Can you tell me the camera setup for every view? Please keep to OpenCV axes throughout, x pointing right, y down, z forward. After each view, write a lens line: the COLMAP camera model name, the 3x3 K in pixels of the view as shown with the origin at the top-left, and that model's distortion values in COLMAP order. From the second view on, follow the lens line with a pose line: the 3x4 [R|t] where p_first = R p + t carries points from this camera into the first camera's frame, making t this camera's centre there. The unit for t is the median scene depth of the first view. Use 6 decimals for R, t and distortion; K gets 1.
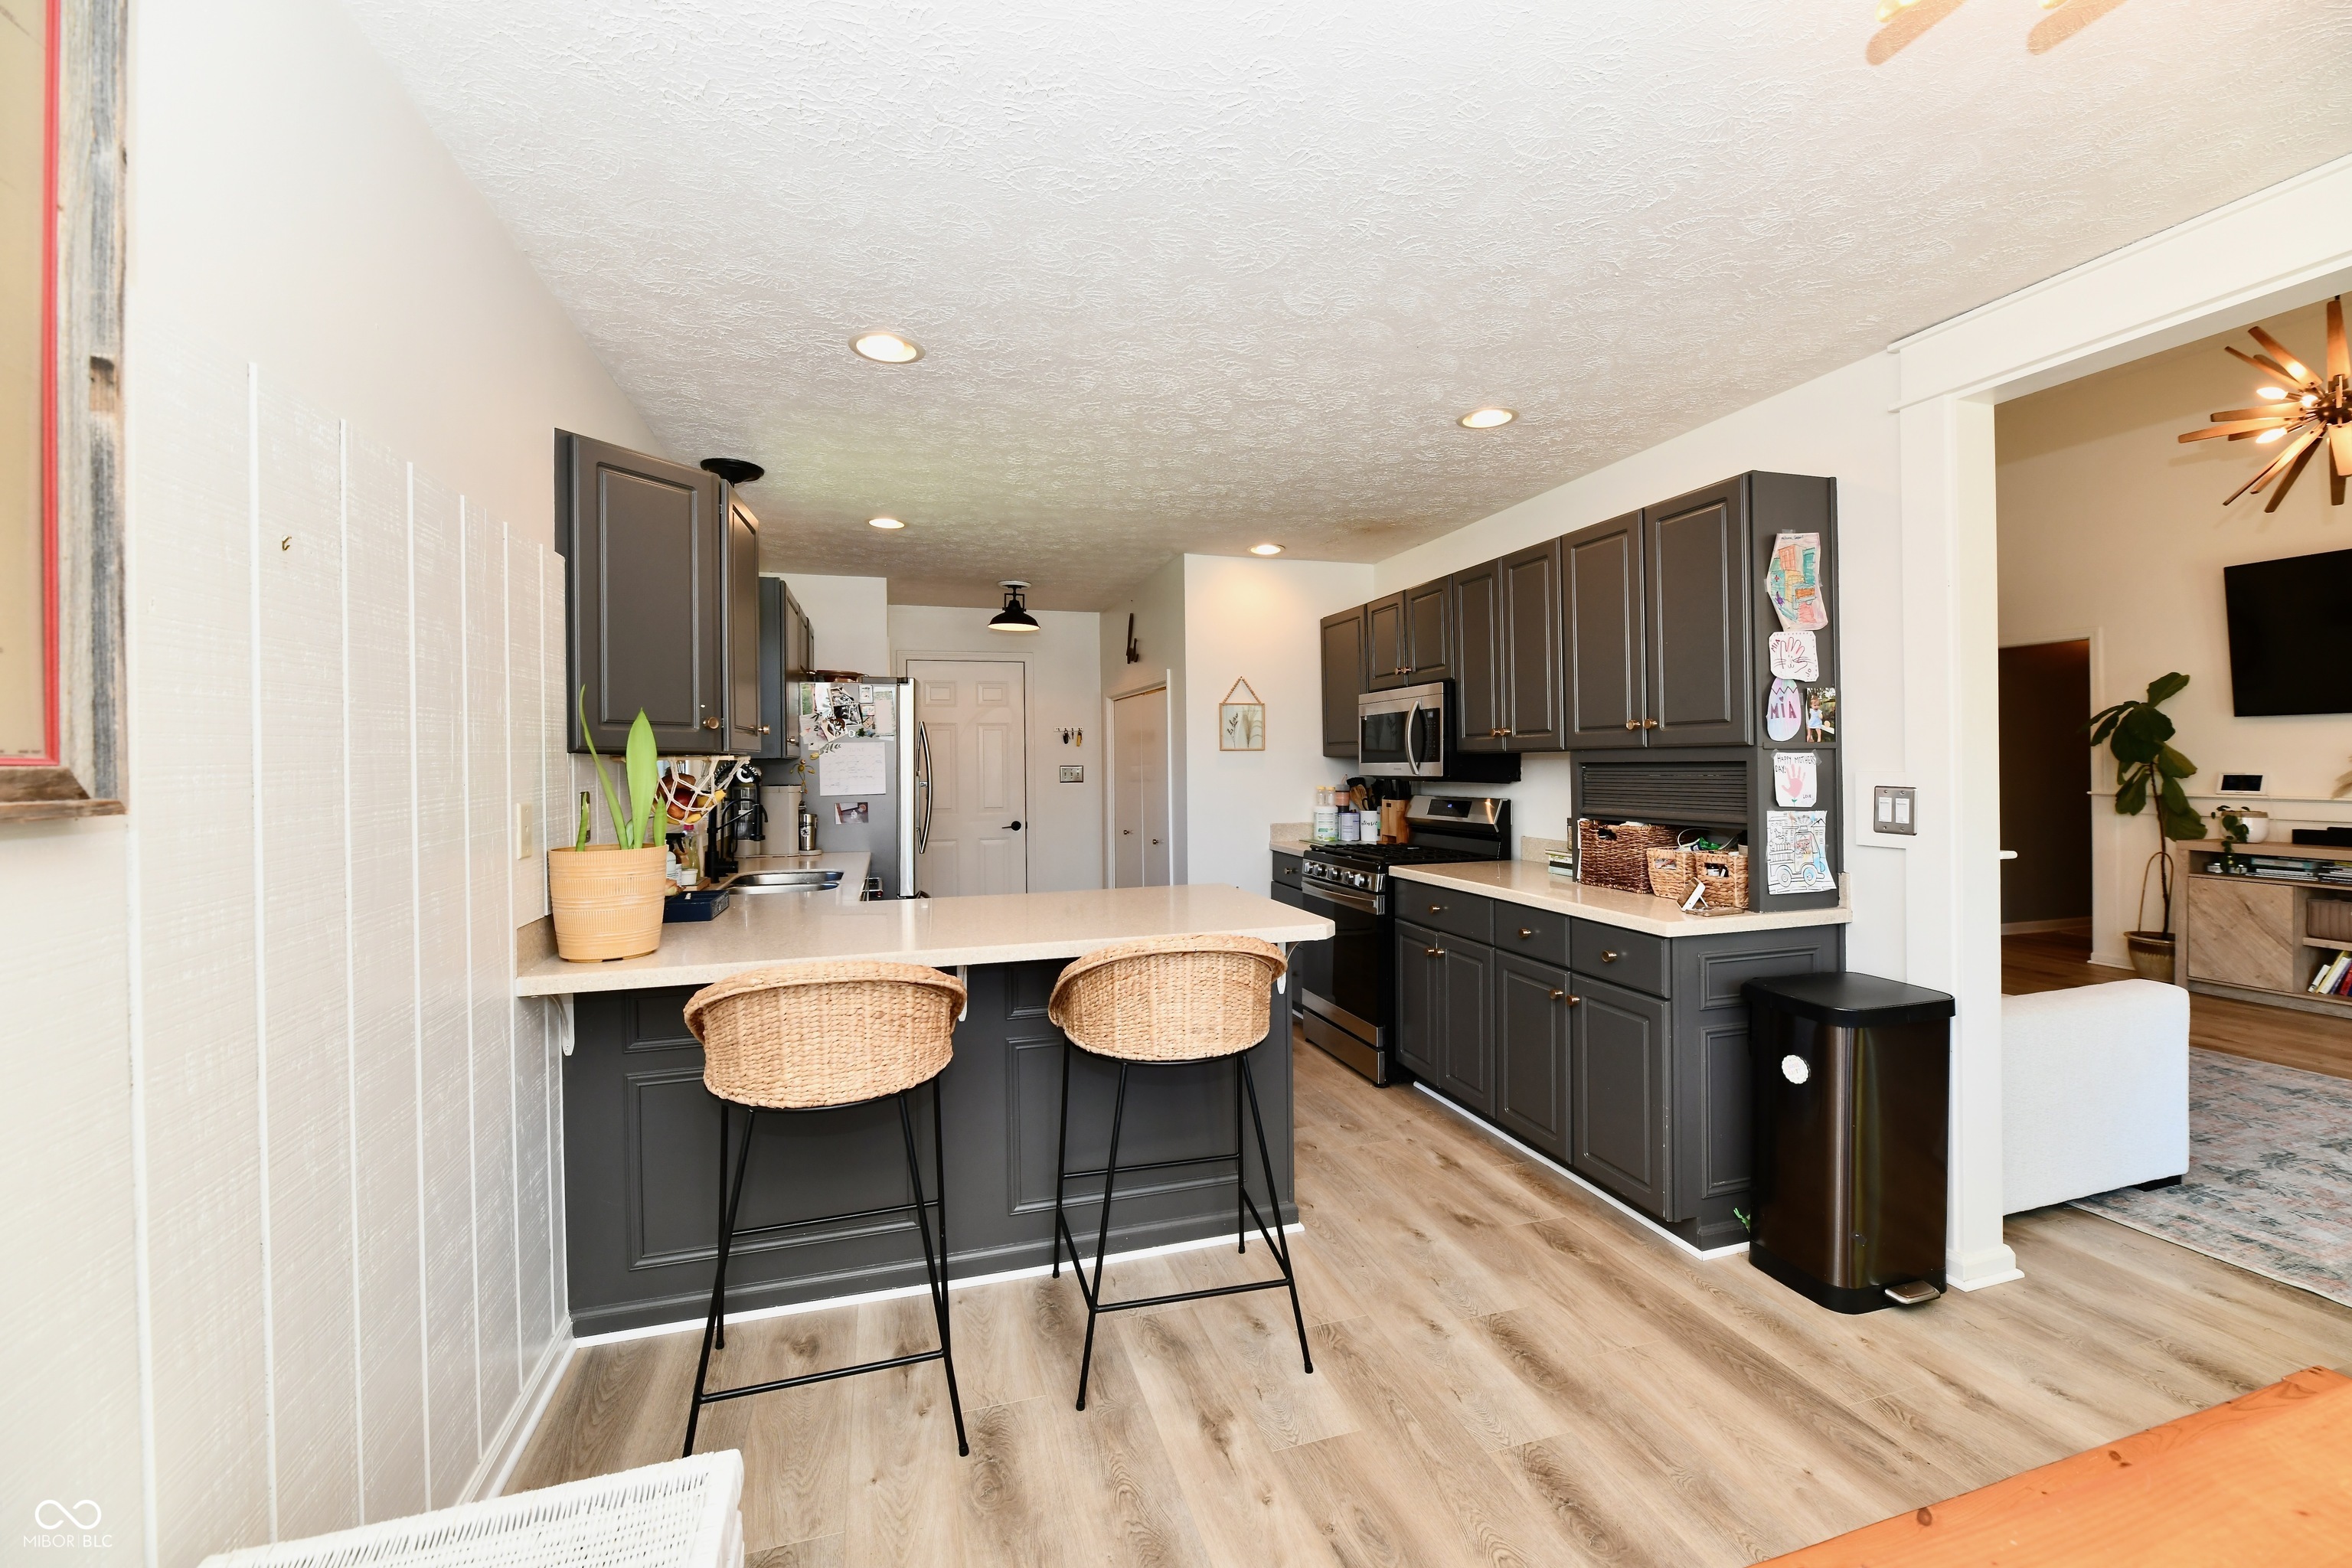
lens RADIAL K [[962.2, 0, 1189.4], [0, 962.2, 758.8], [0, 0, 1]] dist [-0.001133, -0.003122]
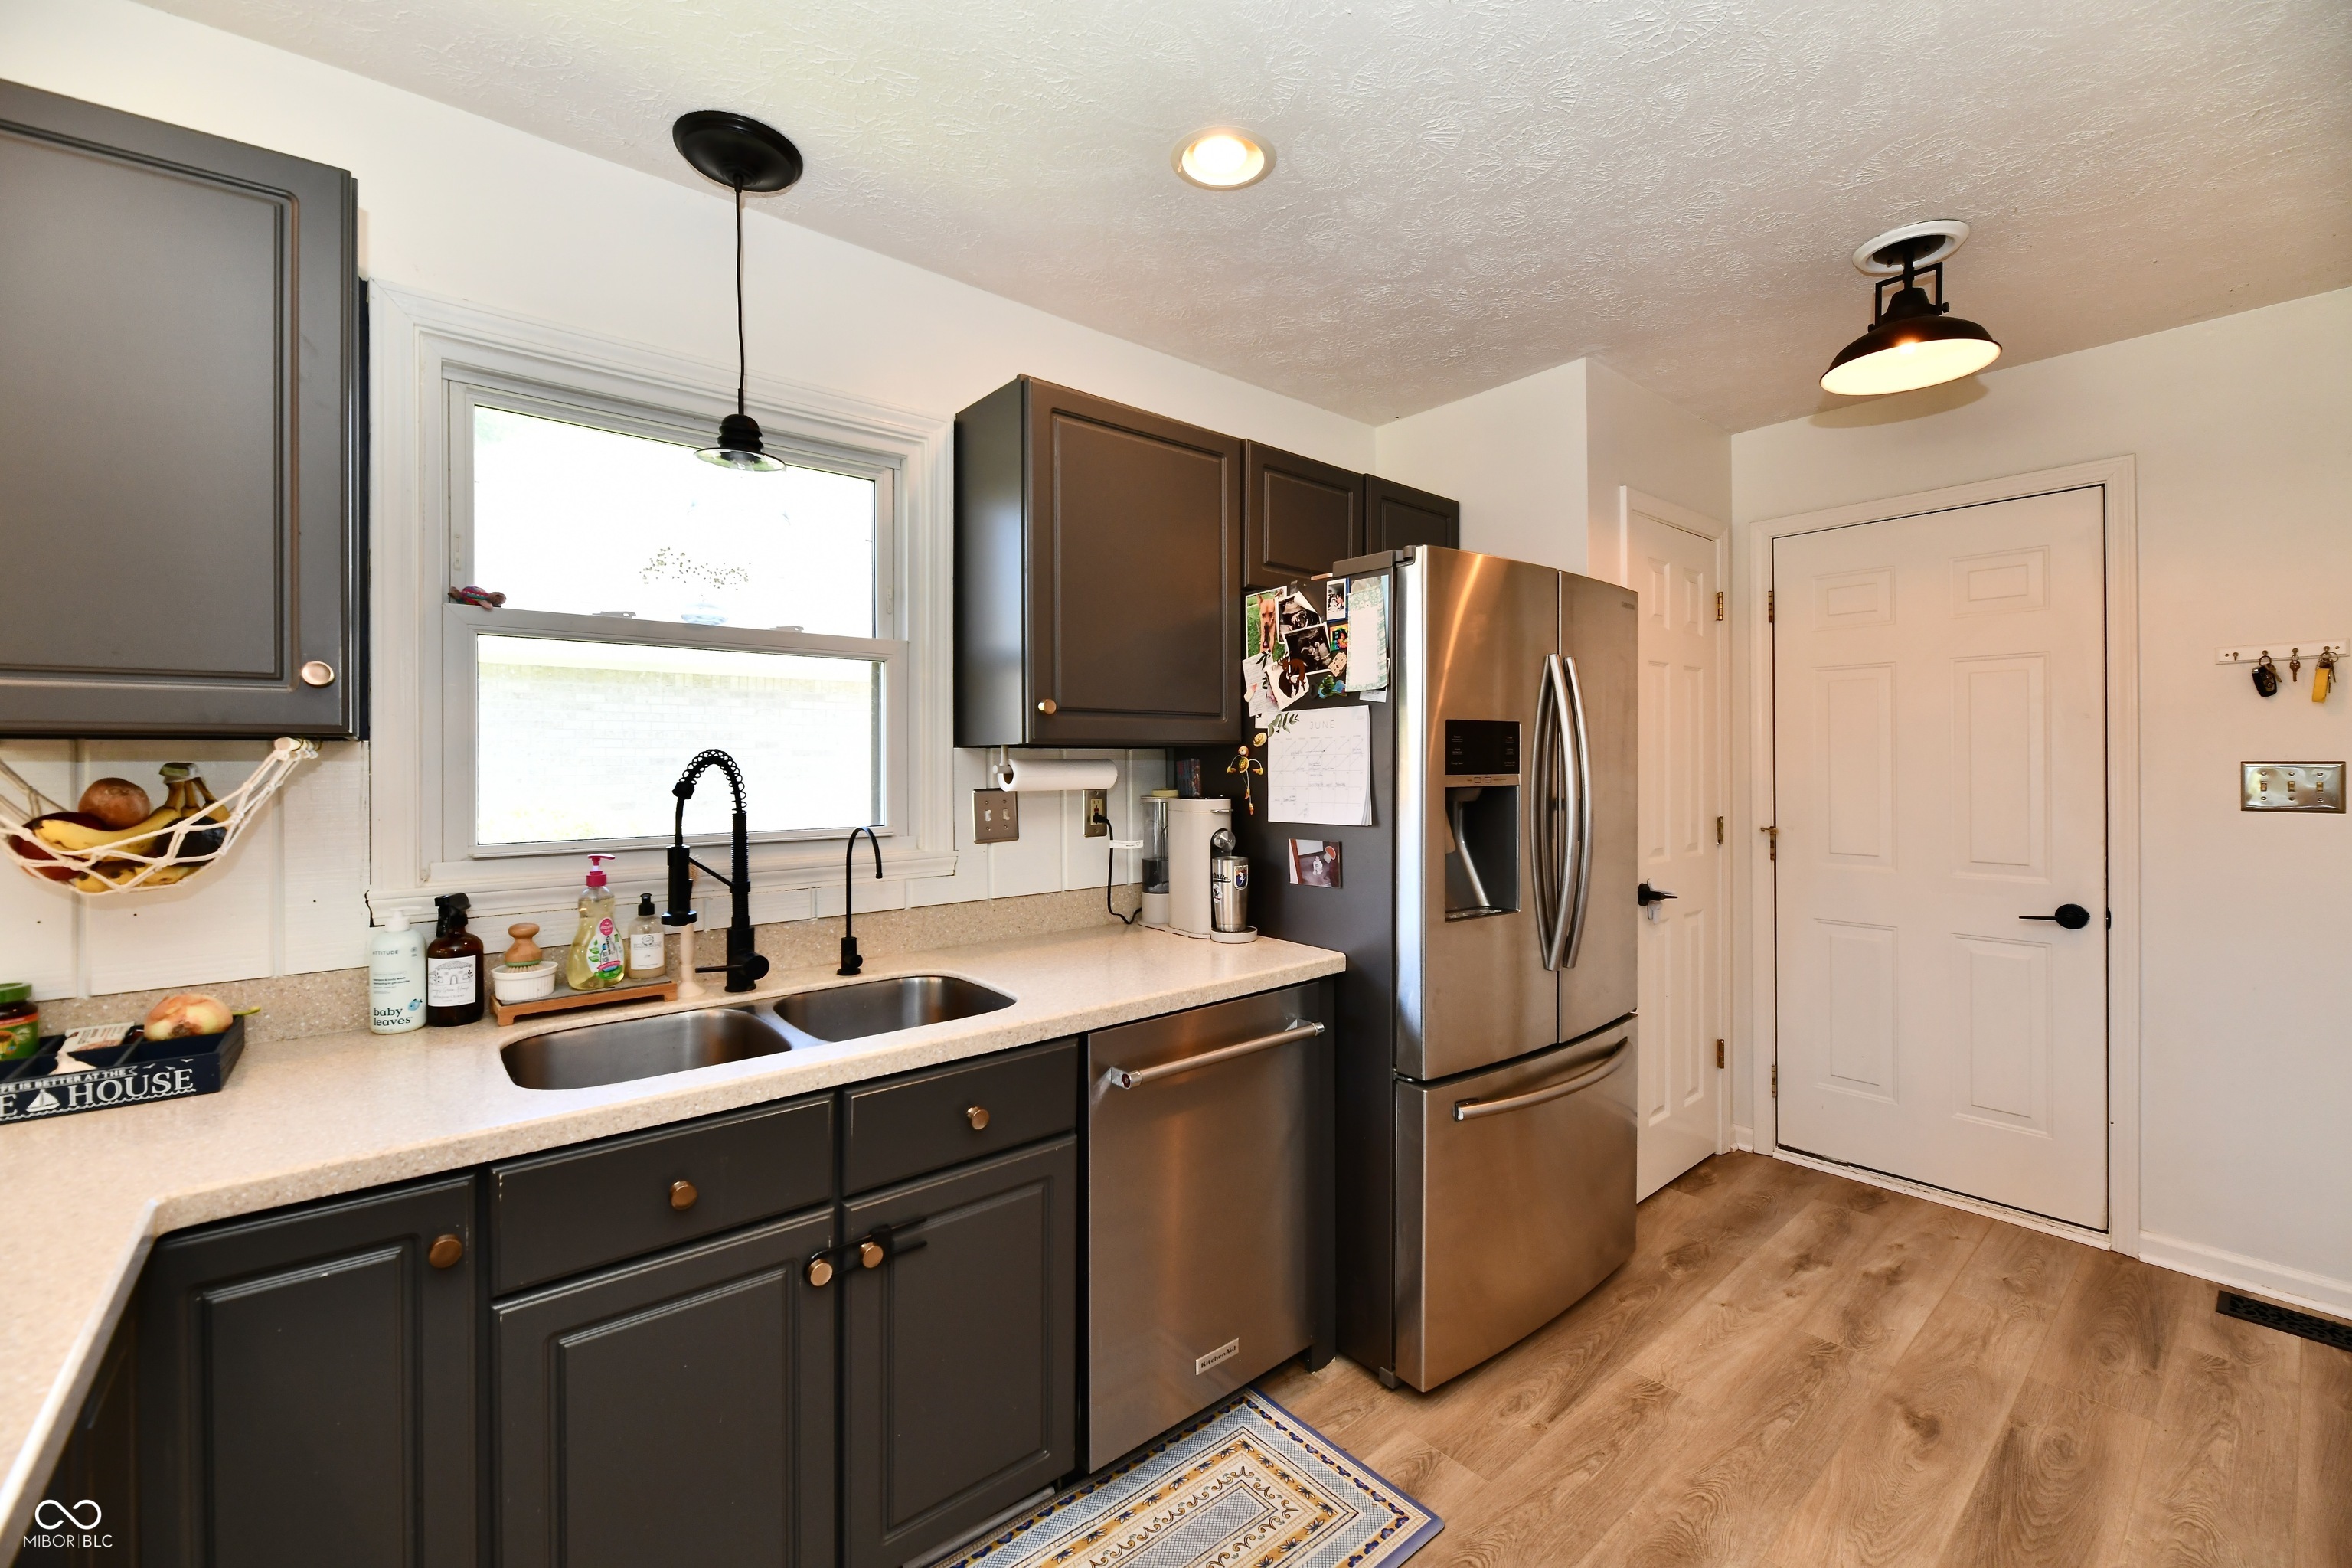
lens RADIAL K [[962.2, 0, 1189.4], [0, 962.2, 758.8], [0, 0, 1]] dist [-0.001133, -0.003122]
pose [[0.389212, 0.007226, -0.921120, 0.050219], [0.004601, 0.999942, 0.009788, 0.001679], [0.921137, -0.008048, 0.389156, 0.778267]]
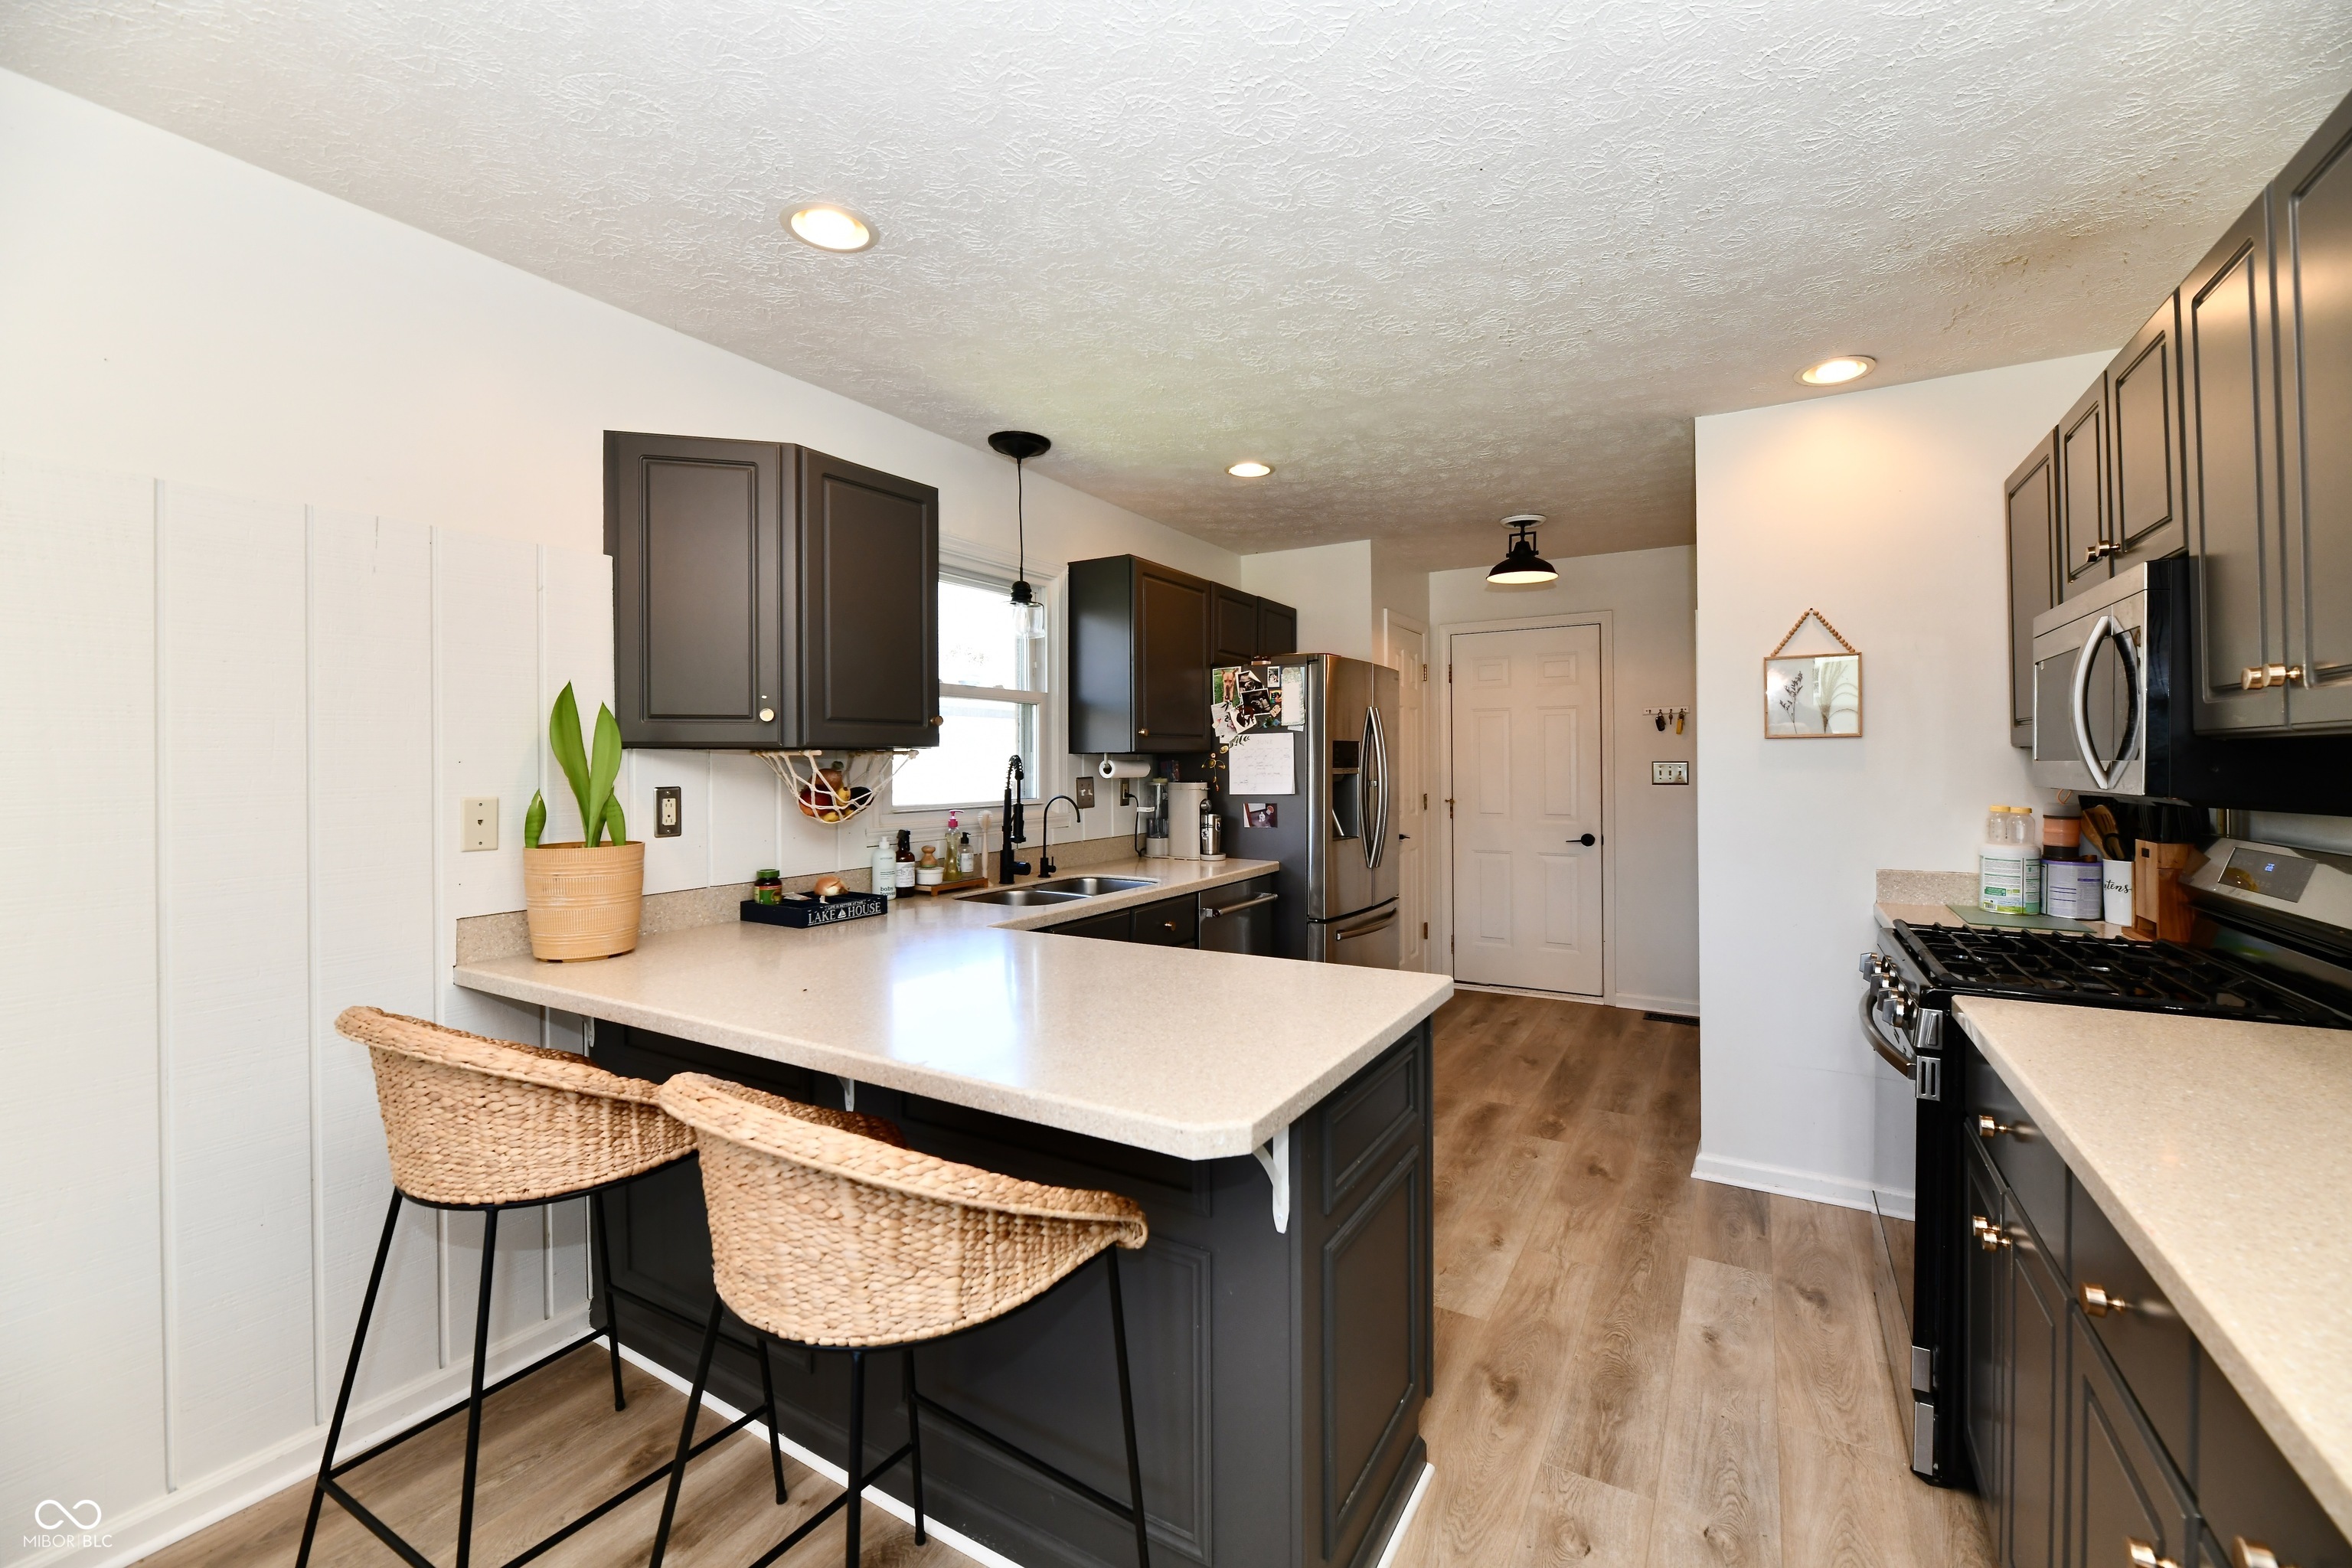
lens RADIAL K [[962.2, 0, 1189.4], [0, 962.2, 758.8], [0, 0, 1]] dist [-0.001133, -0.003122]
pose [[0.671741, 0.003783, -0.740777, 0.252404], [0.002094, 0.999973, 0.007005, -0.000884], [0.740783, -0.006257, 0.671715, 0.376644]]
